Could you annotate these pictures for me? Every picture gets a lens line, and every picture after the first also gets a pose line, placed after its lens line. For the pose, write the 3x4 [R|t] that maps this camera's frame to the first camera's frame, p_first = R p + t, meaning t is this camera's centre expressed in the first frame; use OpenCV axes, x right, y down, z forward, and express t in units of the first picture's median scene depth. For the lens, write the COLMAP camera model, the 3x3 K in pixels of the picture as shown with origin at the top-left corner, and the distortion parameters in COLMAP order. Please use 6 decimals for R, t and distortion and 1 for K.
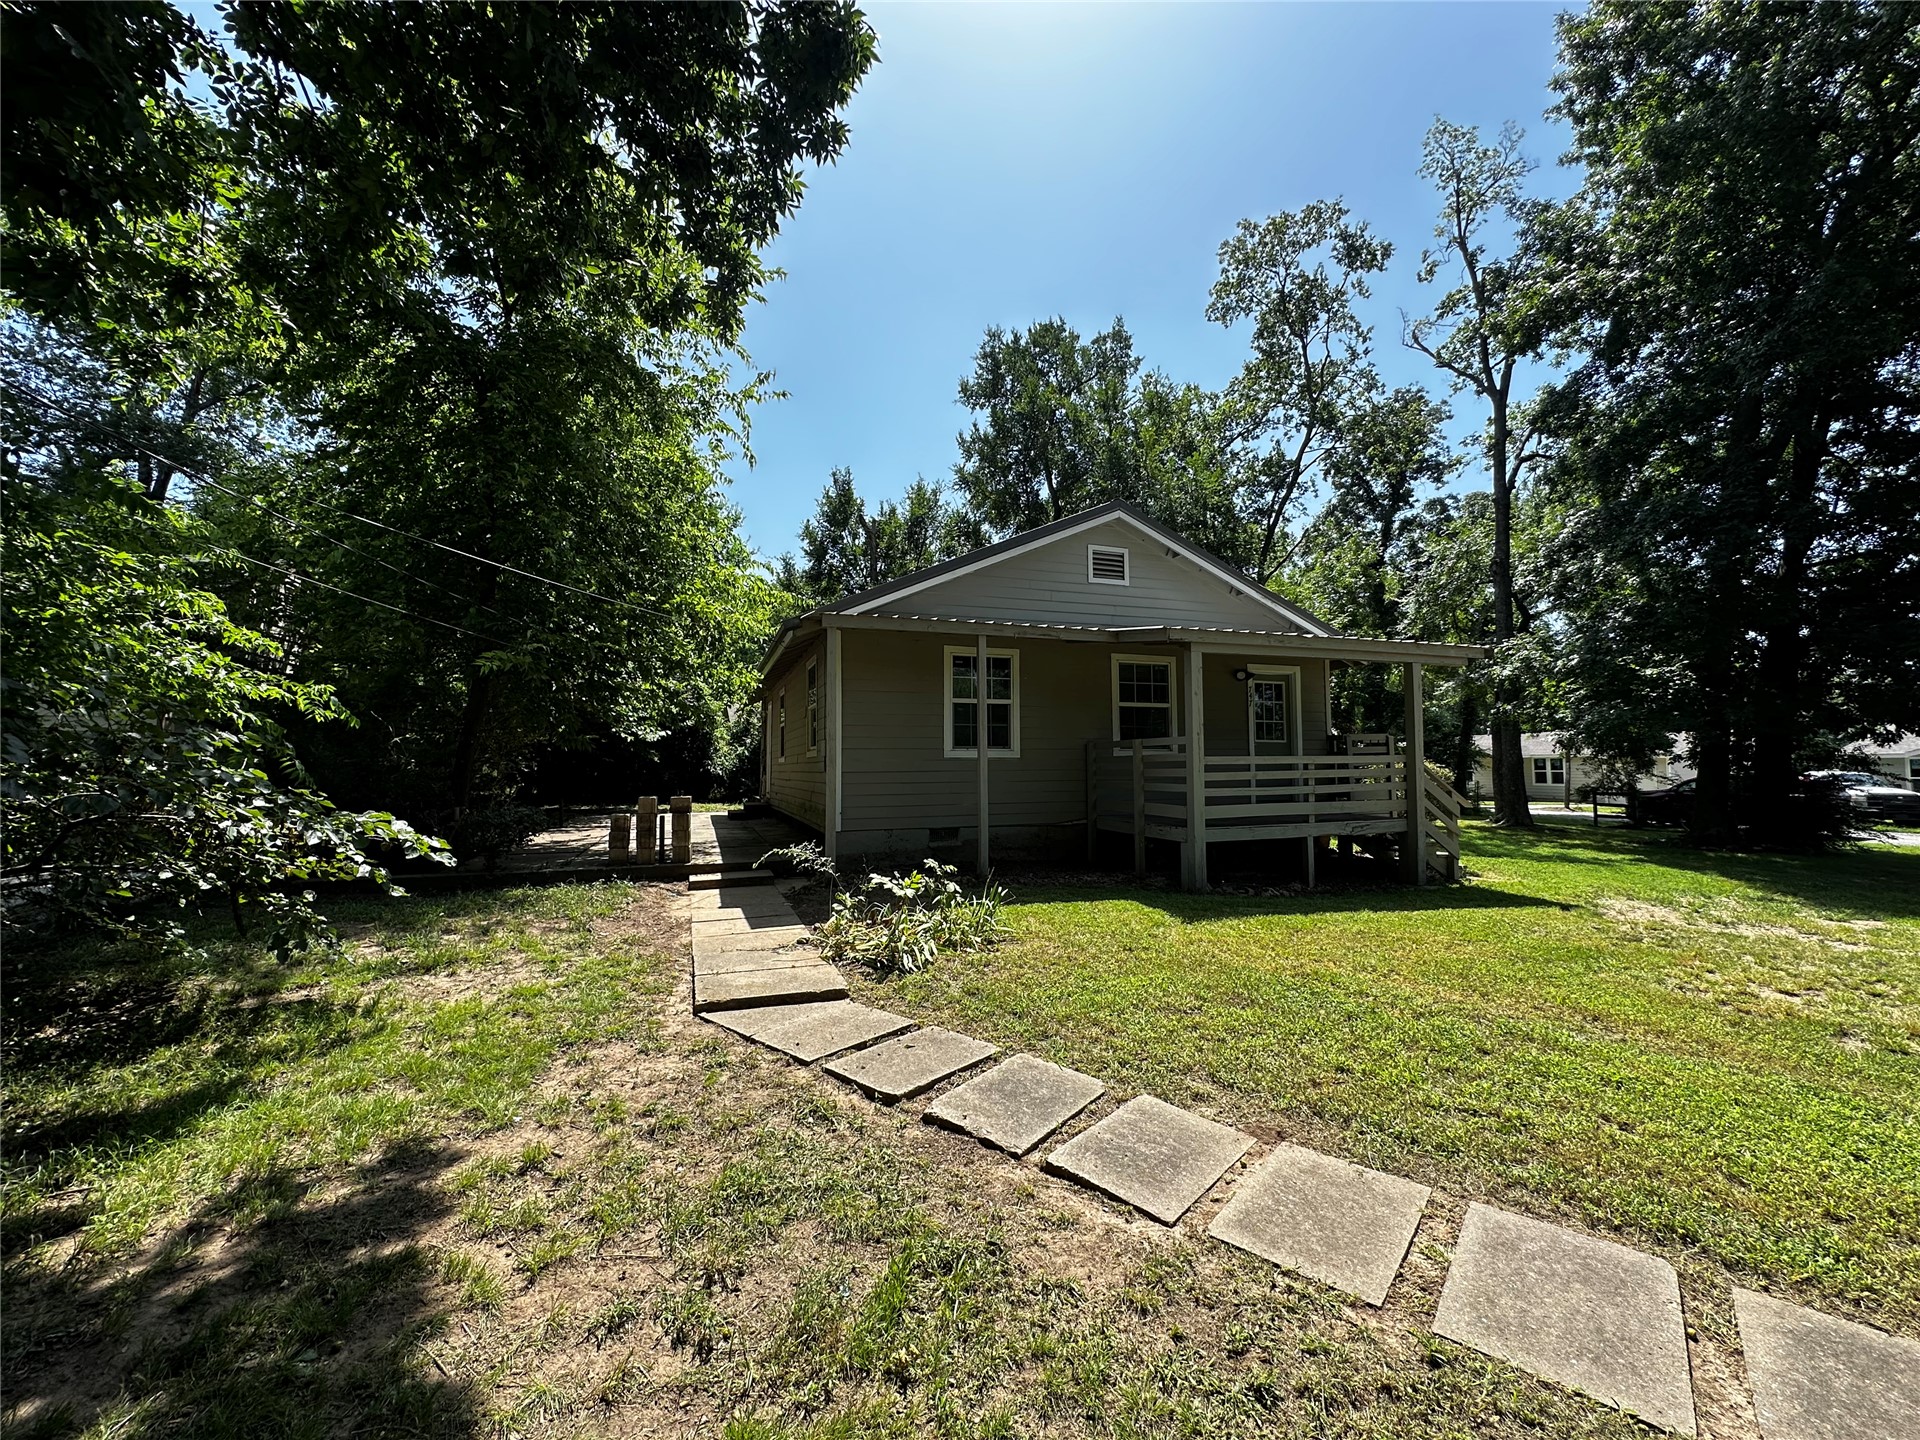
lens RADIAL K [[764.9, 0, 956.2], [0, 764.9, 716.3], [0, 0, 1]] dist [-0.000284, 0.000207]
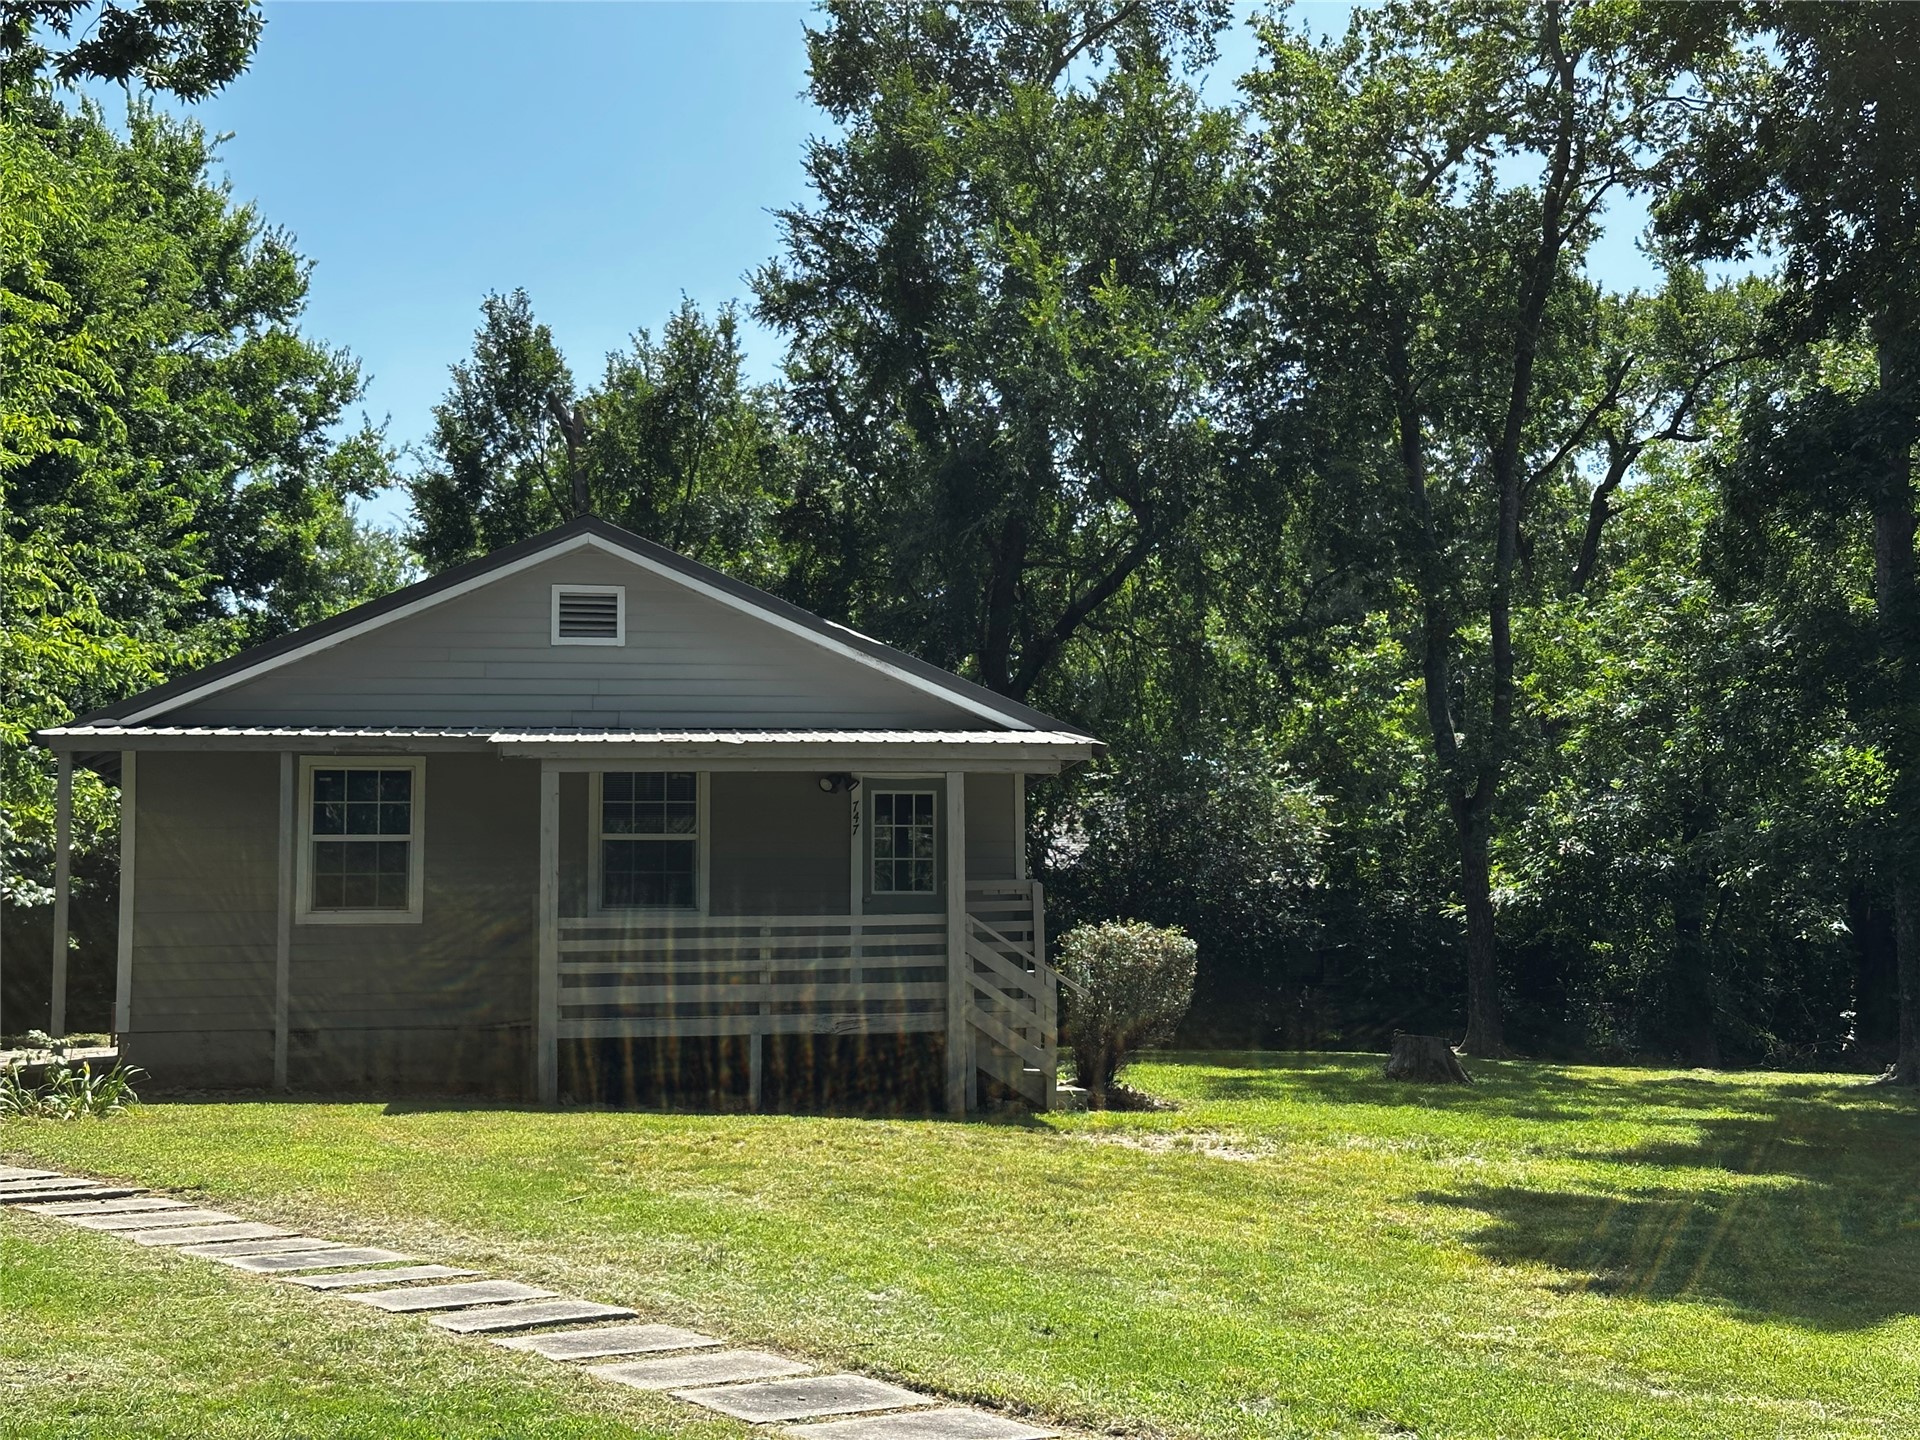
lens RADIAL K [[2653.9, 0, 946.0], [0, 2653.9, 738.6], [0, 0, 1]] dist [0.105587, 0.000000]
pose [[0.978540, -0.023006, -0.204770, 0.463384], [0.018205, 0.999514, -0.025300, -0.017787], [0.205253, 0.021029, 0.978483, -0.533712]]
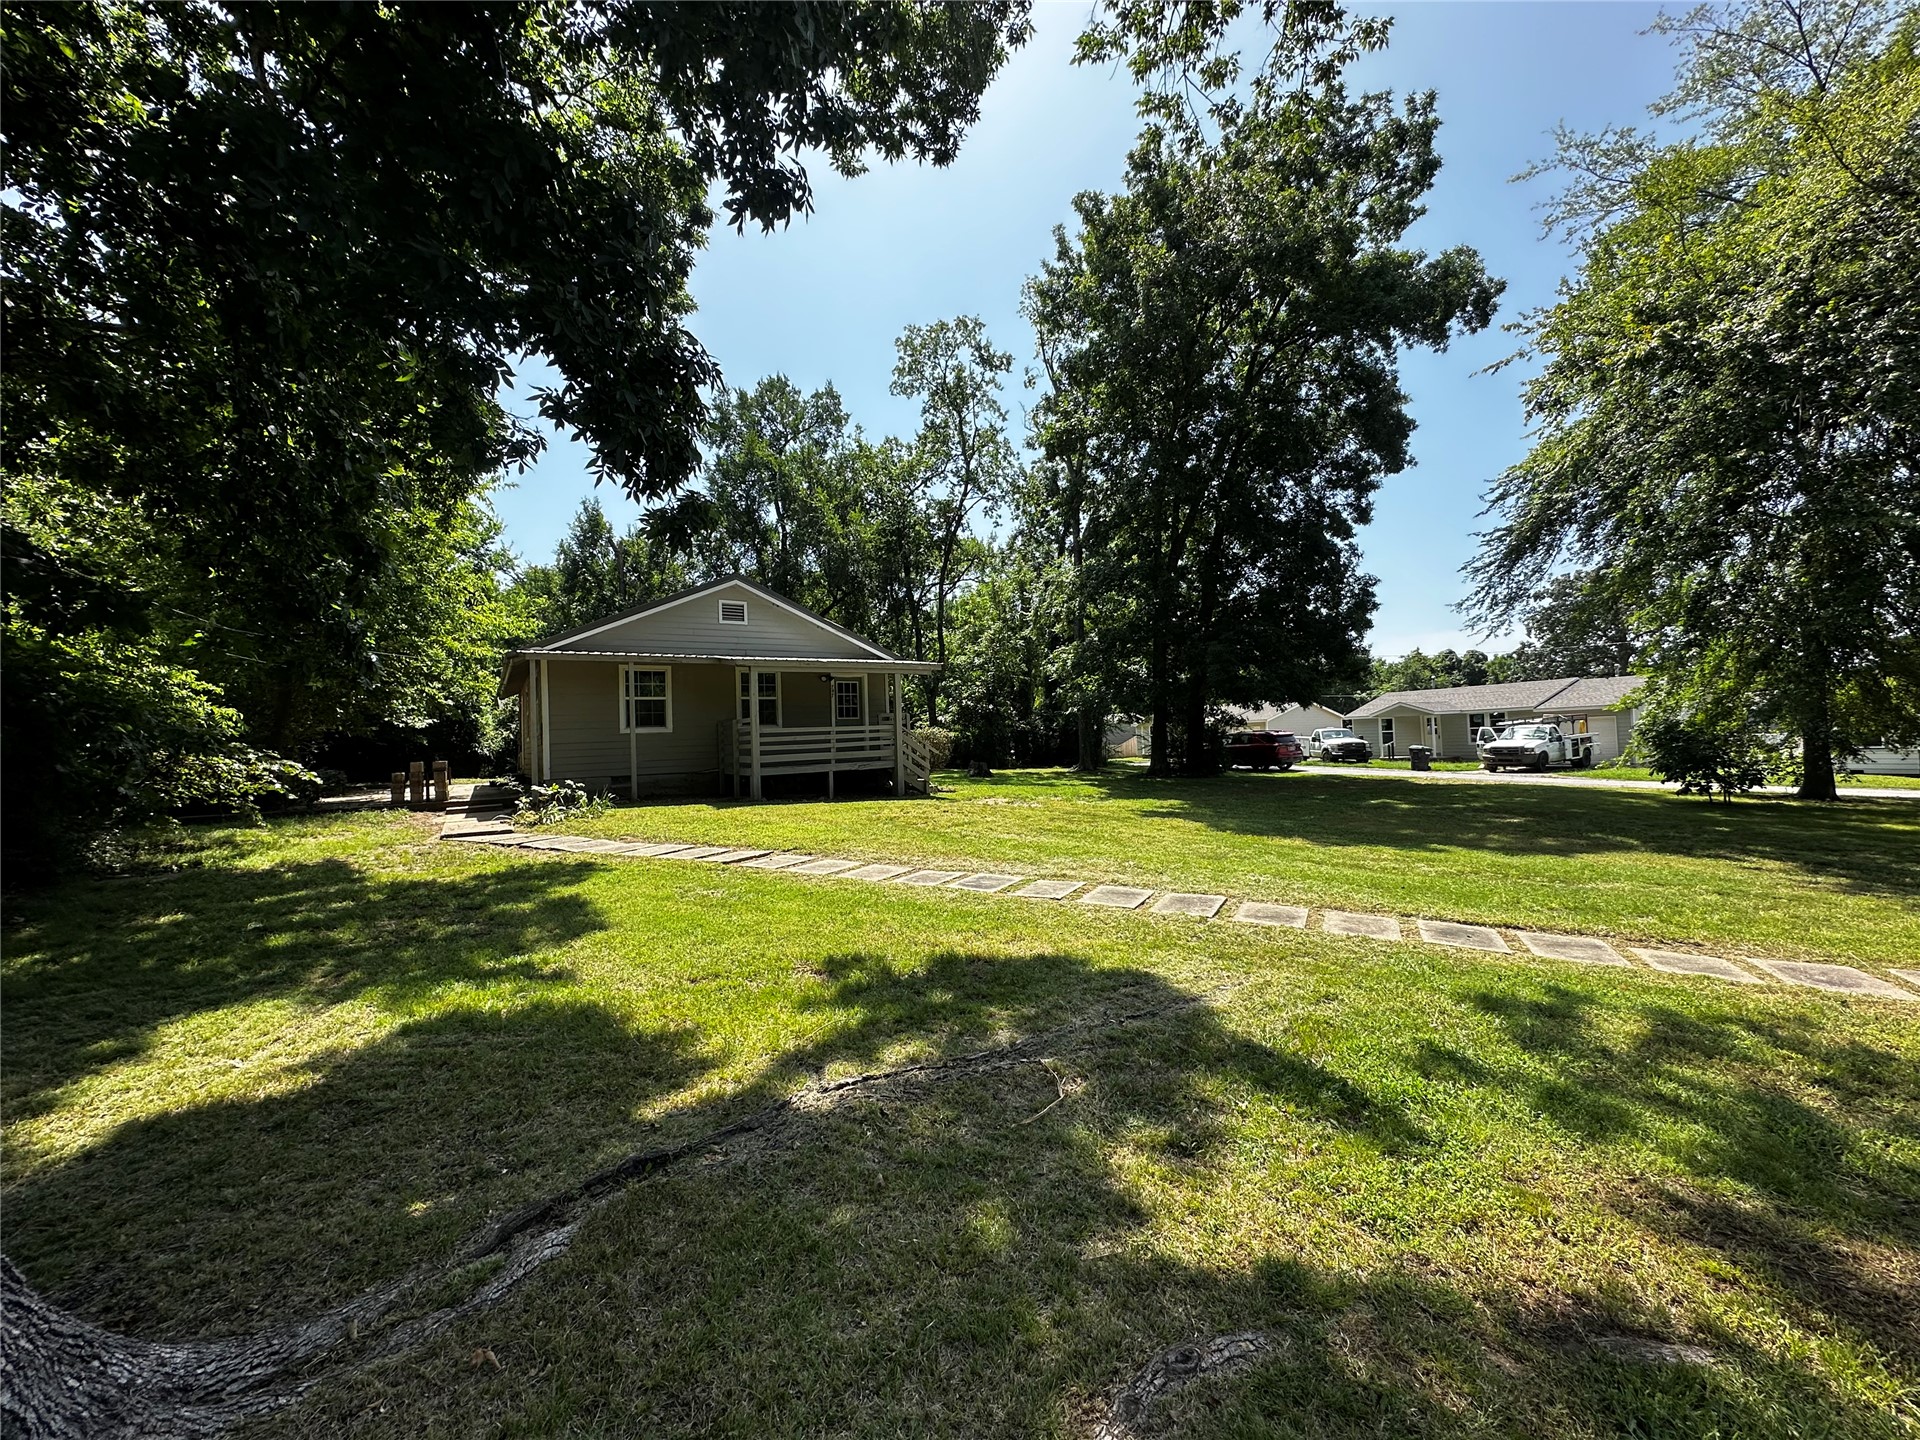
lens RADIAL K [[764.9, 0, 955.6], [0, 764.9, 720.6], [0, 0, 1]] dist [-0.000284, 0.000207]
pose [[0.973835, -0.023697, 0.226017, 0.142505], [0.015572, 0.999169, 0.037665, -0.010975], [-0.226721, -0.033160, 0.973395, -0.345233]]
